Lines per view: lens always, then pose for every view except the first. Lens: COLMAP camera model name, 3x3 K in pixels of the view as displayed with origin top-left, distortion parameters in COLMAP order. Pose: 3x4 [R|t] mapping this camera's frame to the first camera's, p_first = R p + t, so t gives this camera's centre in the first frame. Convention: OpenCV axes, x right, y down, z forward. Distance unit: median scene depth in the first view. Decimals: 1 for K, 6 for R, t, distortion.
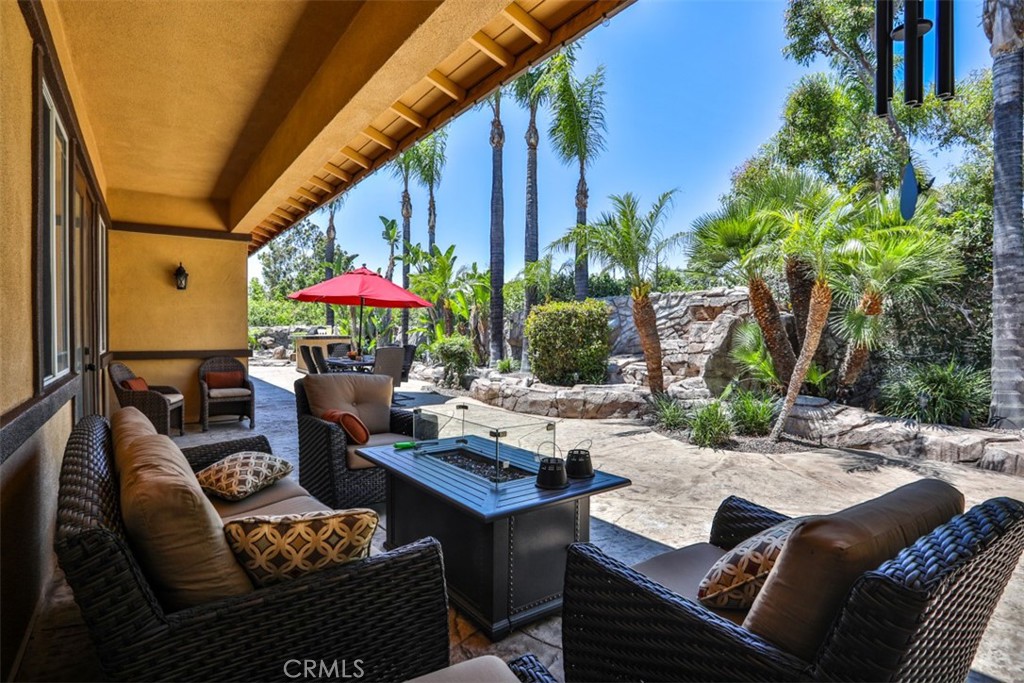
lens RADIAL K [[527.2, 0, 518.7], [0, 527.2, 339.5], [0, 0, 1]] dist [-0.075558, 0.031644]
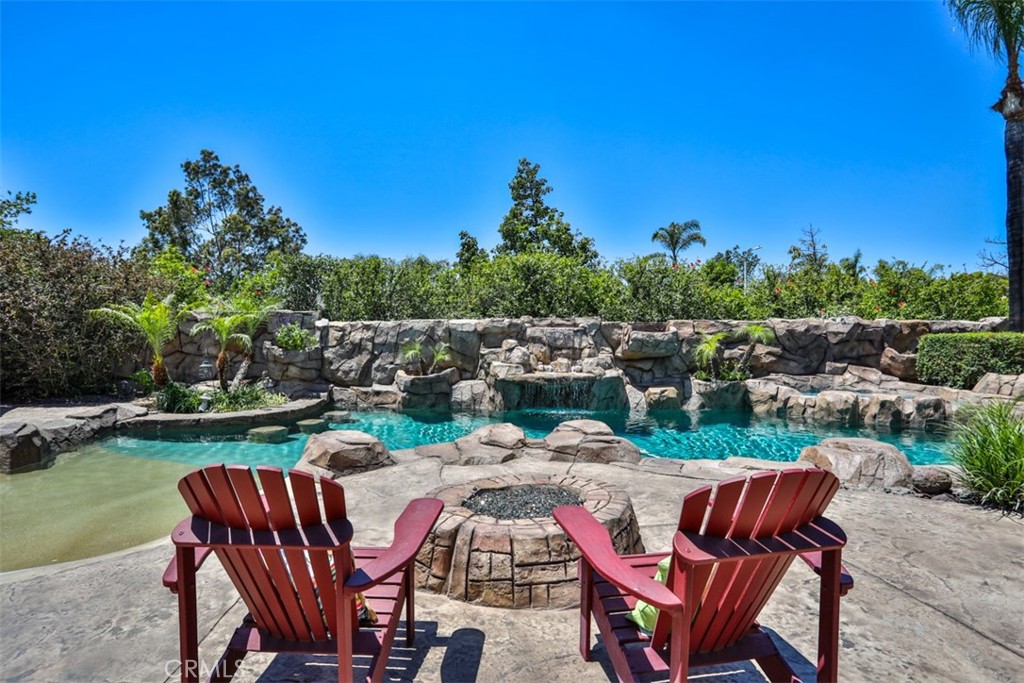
lens RADIAL K [[527.2, 0, 507.9], [0, 527.2, 340.7], [0, 0, 1]] dist [-0.075558, 0.031644]
pose [[0.933761, -0.003289, 0.357883, -1.461438], [0.004929, 0.999981, -0.003670, -0.013515], [-0.357864, 0.005191, 0.933759, 1.245425]]
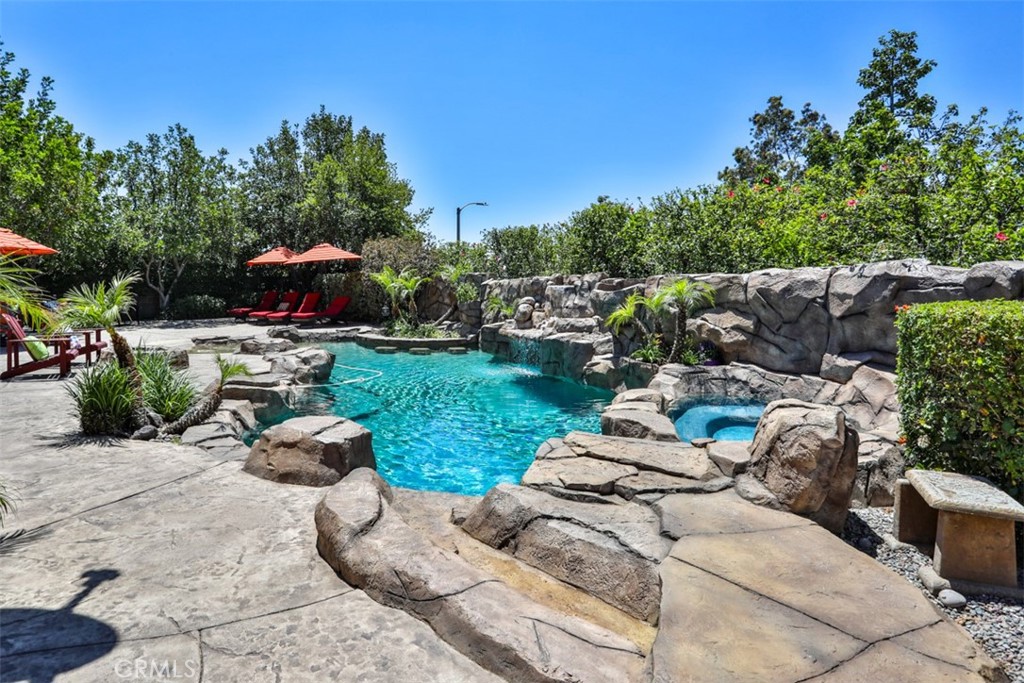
lens RADIAL K [[591.1, 0, 464.3], [0, 591.1, 296.4], [0, 0, 1]] dist [-0.051640, 0.002049]
pose [[0.639552, 0.018041, -0.768536, -0.627821], [-0.021191, 0.999758, 0.005835, -0.021337], [0.768456, 0.012554, 0.639780, 1.303365]]
